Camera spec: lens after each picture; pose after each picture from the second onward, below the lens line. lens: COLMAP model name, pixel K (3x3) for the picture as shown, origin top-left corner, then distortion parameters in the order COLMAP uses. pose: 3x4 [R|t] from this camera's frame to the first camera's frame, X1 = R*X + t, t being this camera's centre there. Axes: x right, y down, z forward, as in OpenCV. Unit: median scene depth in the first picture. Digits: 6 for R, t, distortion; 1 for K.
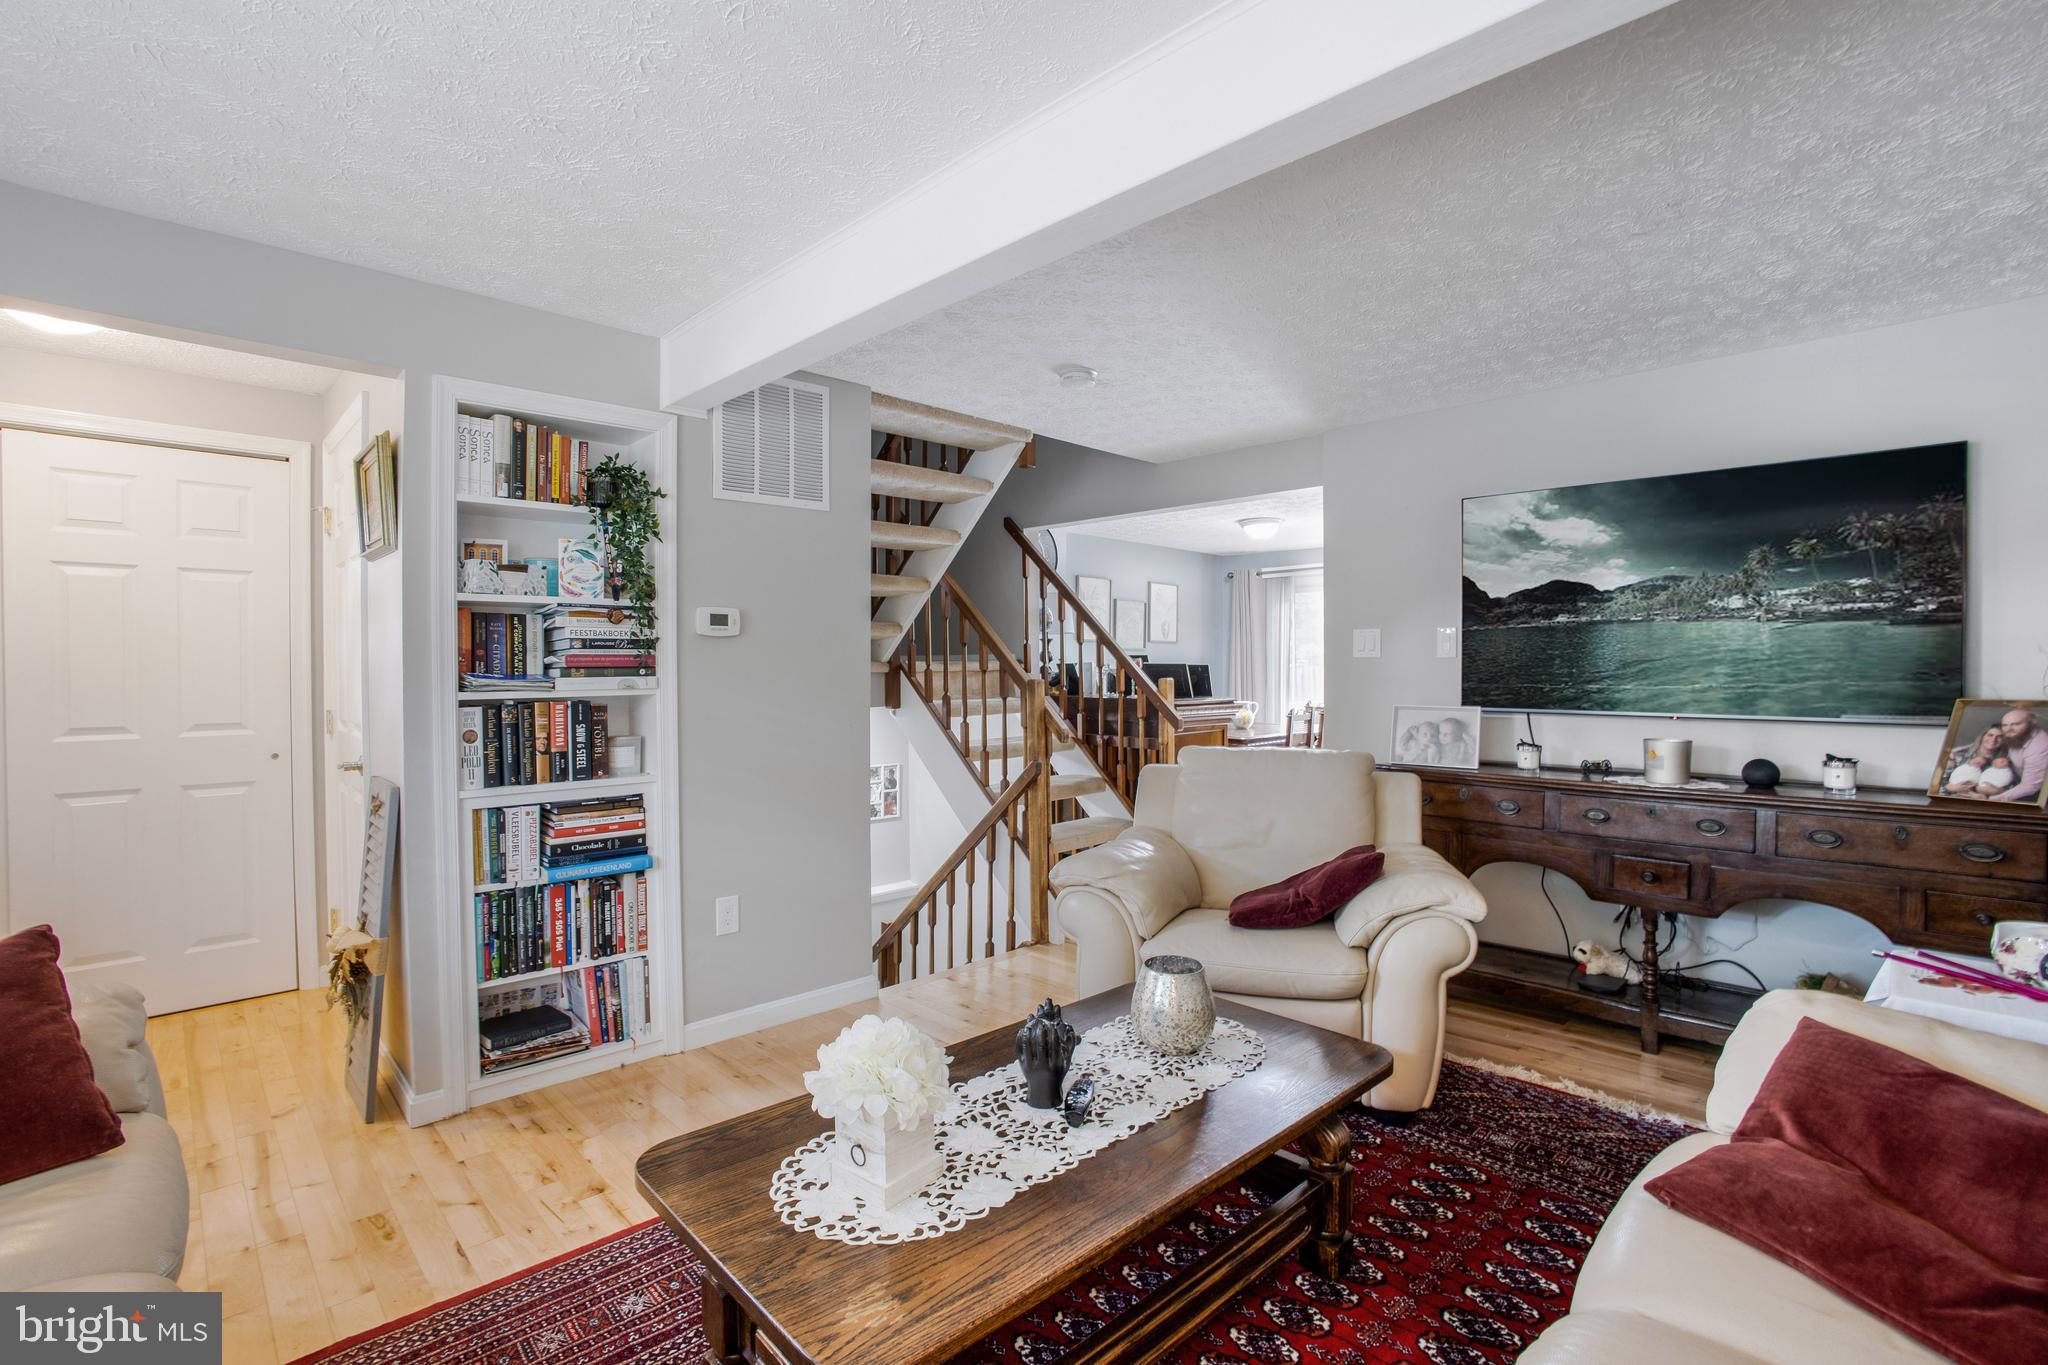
lens RADIAL K [[945.2, 0, 1021.1], [0, 945.2, 688.2], [0, 0, 1]] dist [-0.093743, 0.041918]
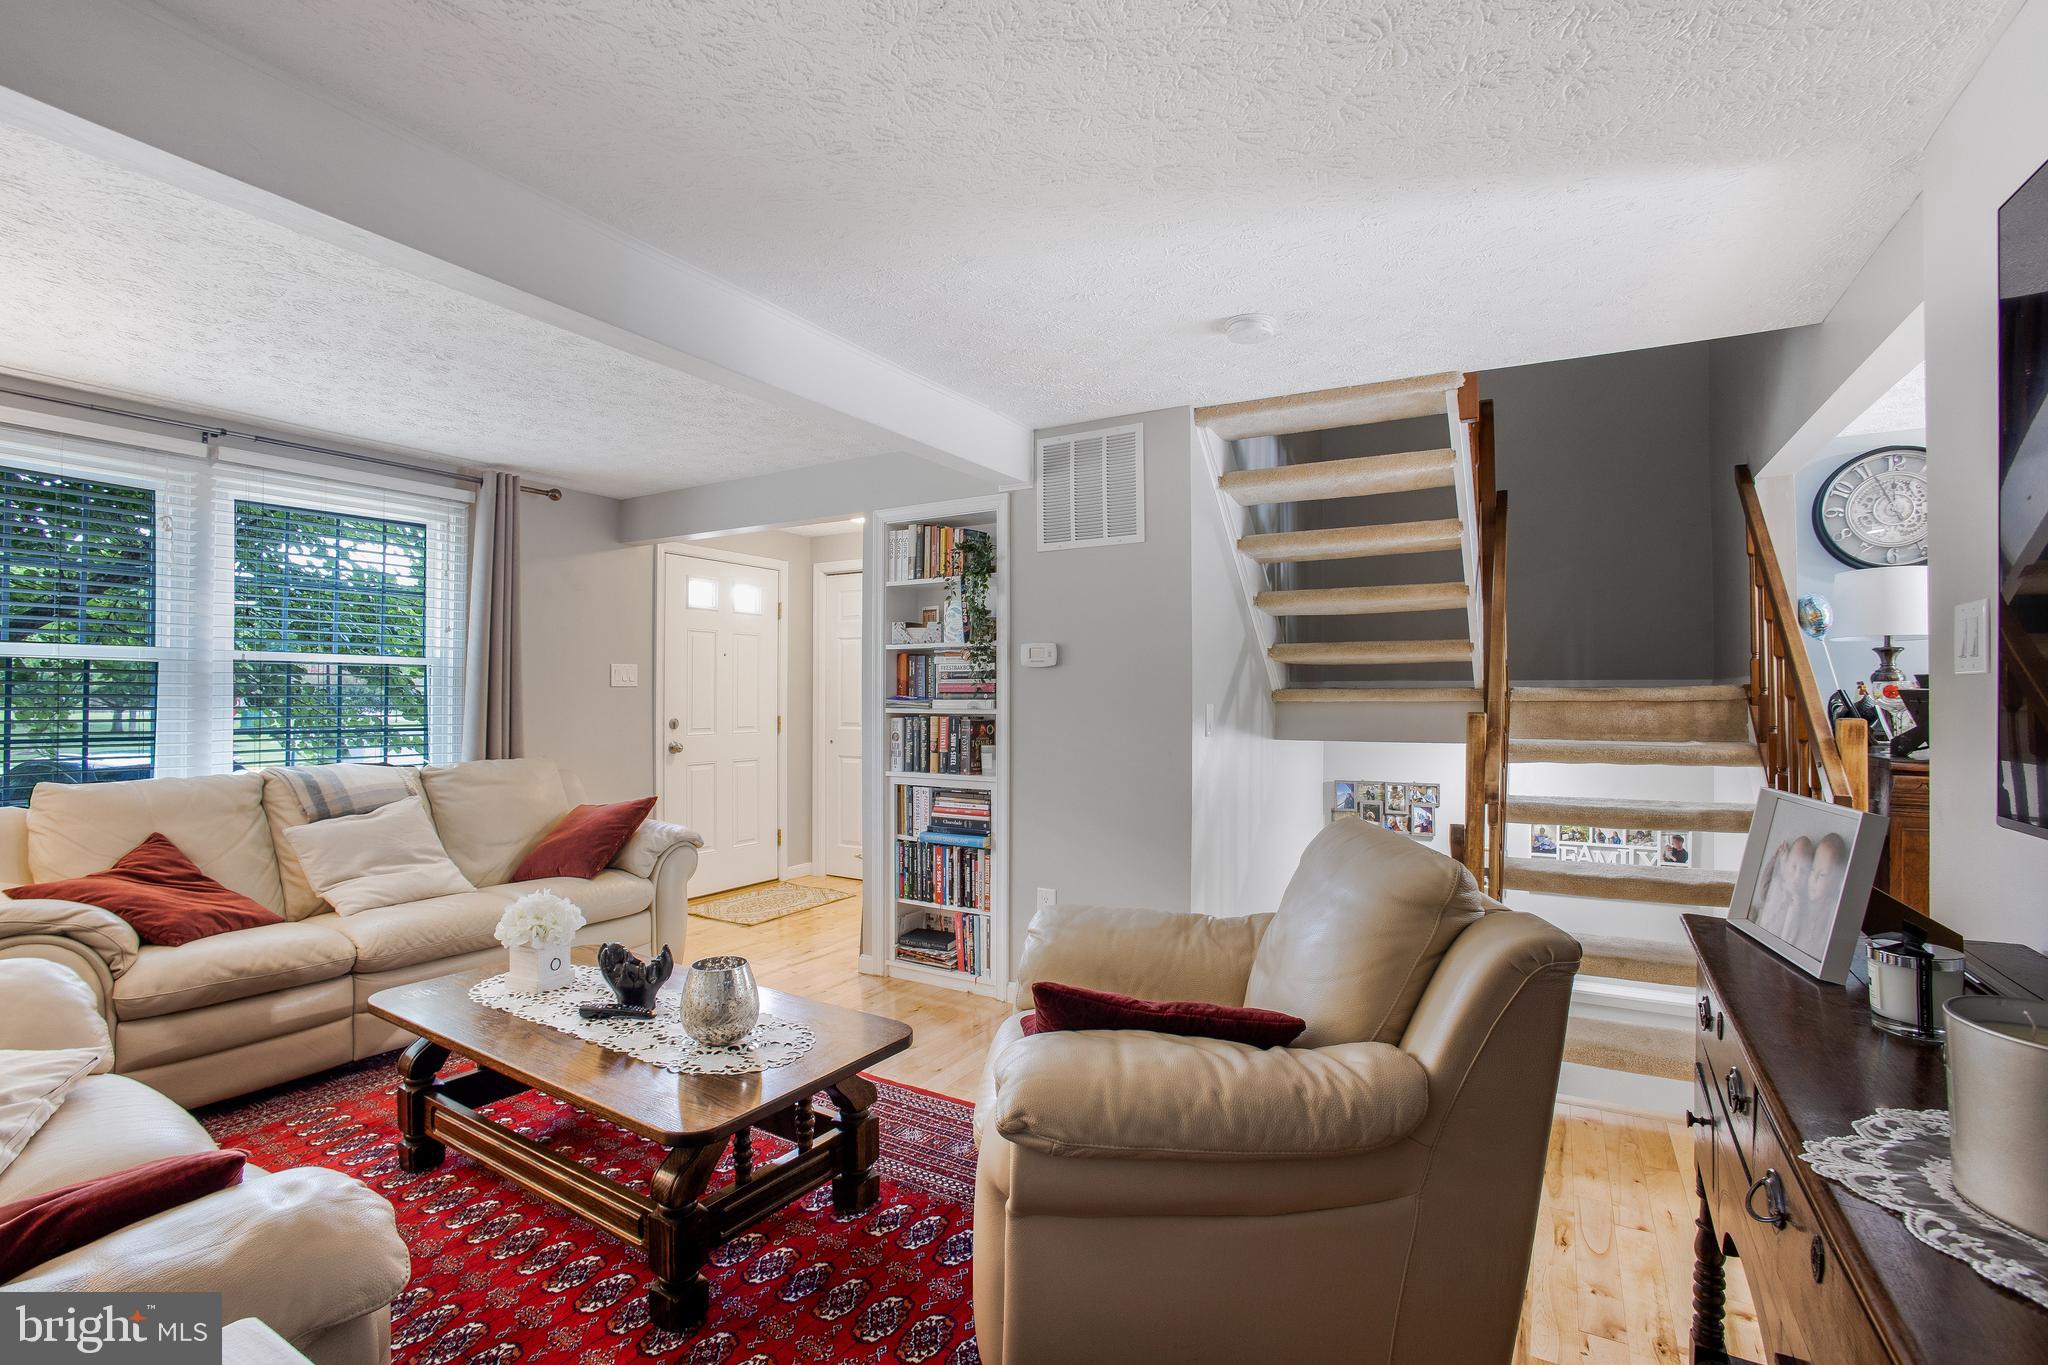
lens RADIAL K [[929.0, 0, 1015.6], [0, 929.0, 683.9], [0, 0, 1]] dist [-0.075120, 0.026123]
pose [[0.254970, -0.002094, -0.966947, 0.903345], [-0.023303, 0.999694, -0.008309, -0.026297], [0.966668, 0.024652, 0.254843, 0.744110]]
